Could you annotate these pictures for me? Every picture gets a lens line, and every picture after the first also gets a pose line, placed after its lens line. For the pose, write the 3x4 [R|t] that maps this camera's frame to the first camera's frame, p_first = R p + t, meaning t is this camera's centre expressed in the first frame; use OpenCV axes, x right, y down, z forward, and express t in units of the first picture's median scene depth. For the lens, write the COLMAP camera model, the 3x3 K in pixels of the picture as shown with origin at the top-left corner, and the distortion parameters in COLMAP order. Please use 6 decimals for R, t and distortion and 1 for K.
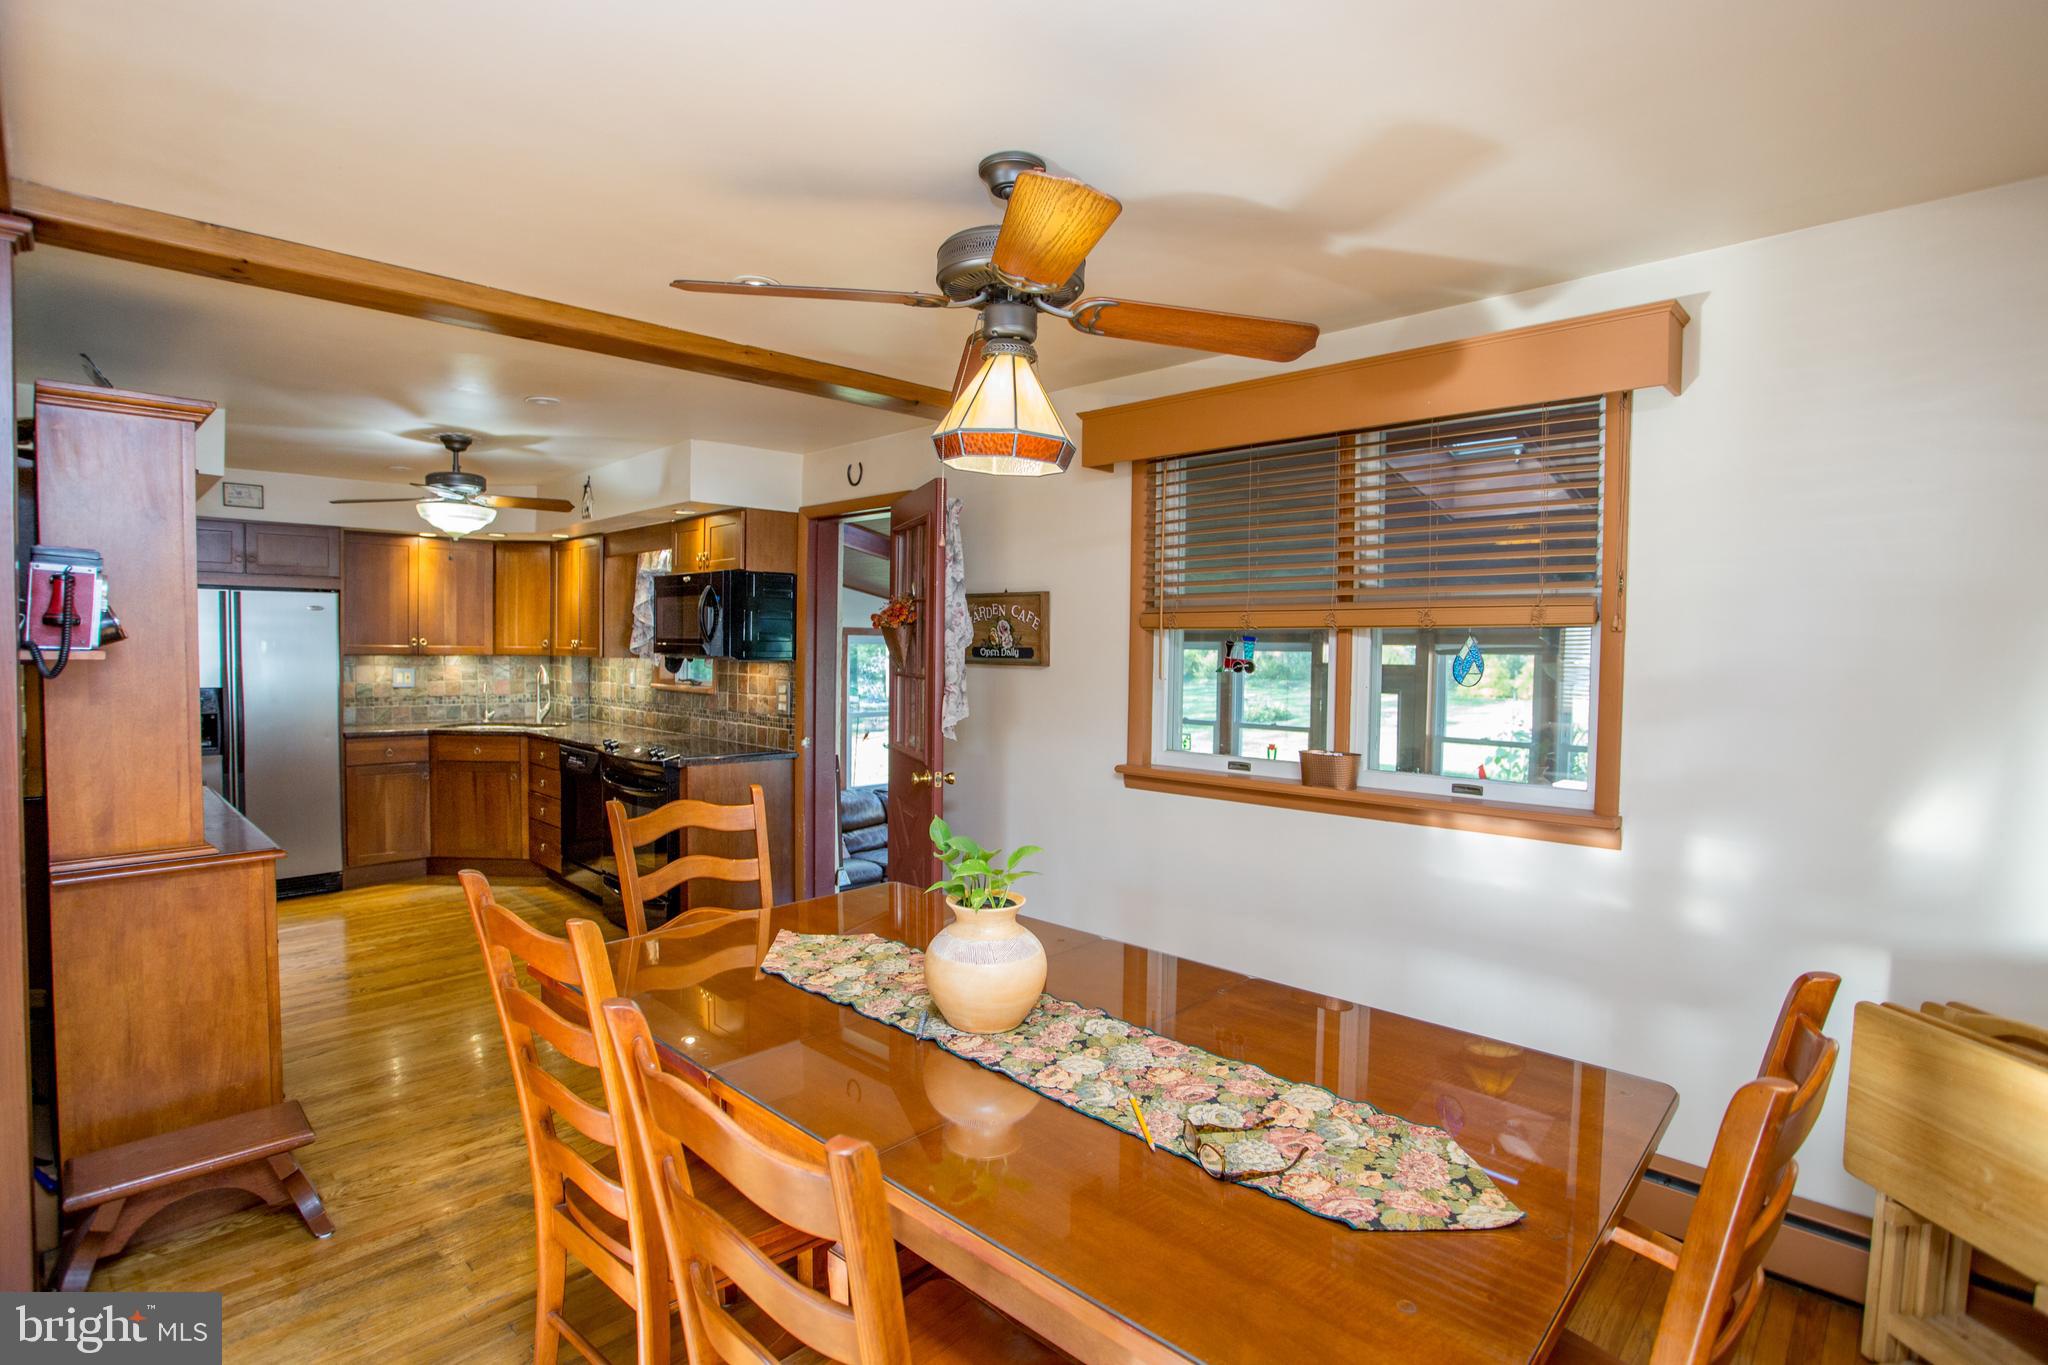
lens RADIAL K [[988.3, 0, 1017.4], [0, 988.3, 674.7], [0, 0, 1]] dist [-0.078626, 0.030901]
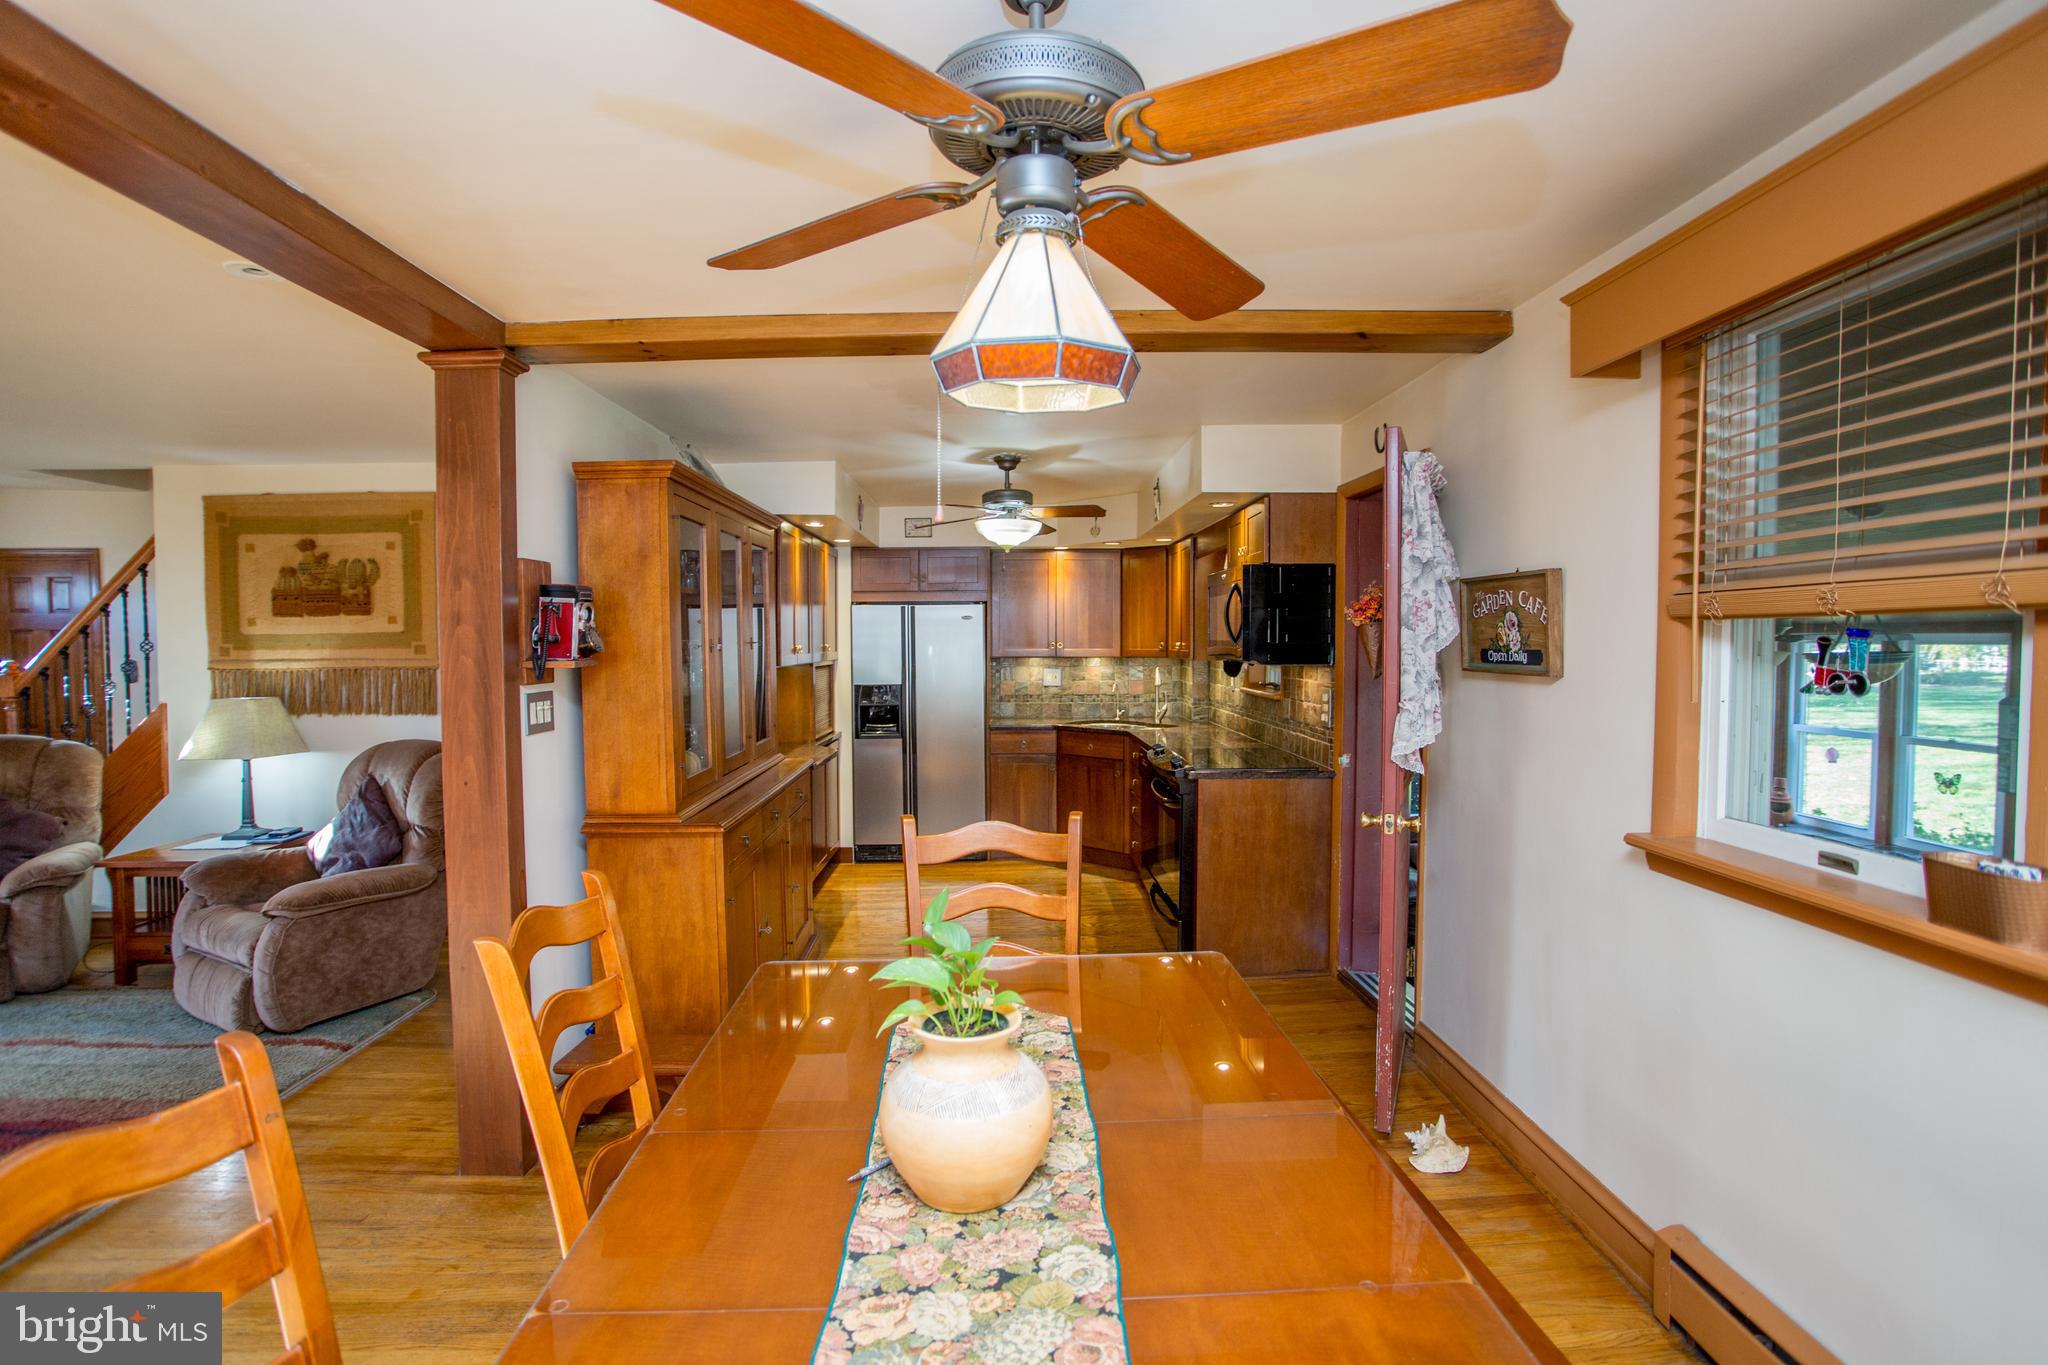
lens RADIAL K [[988.3, 0, 1017.4], [0, 988.3, 674.7], [0, 0, 1]] dist [-0.078626, 0.030901]
pose [[0.711021, 0.010937, -0.703086, 0.172859], [-0.009492, 0.999937, 0.005956, -0.007811], [0.703107, 0.002438, 0.711080, 0.187669]]
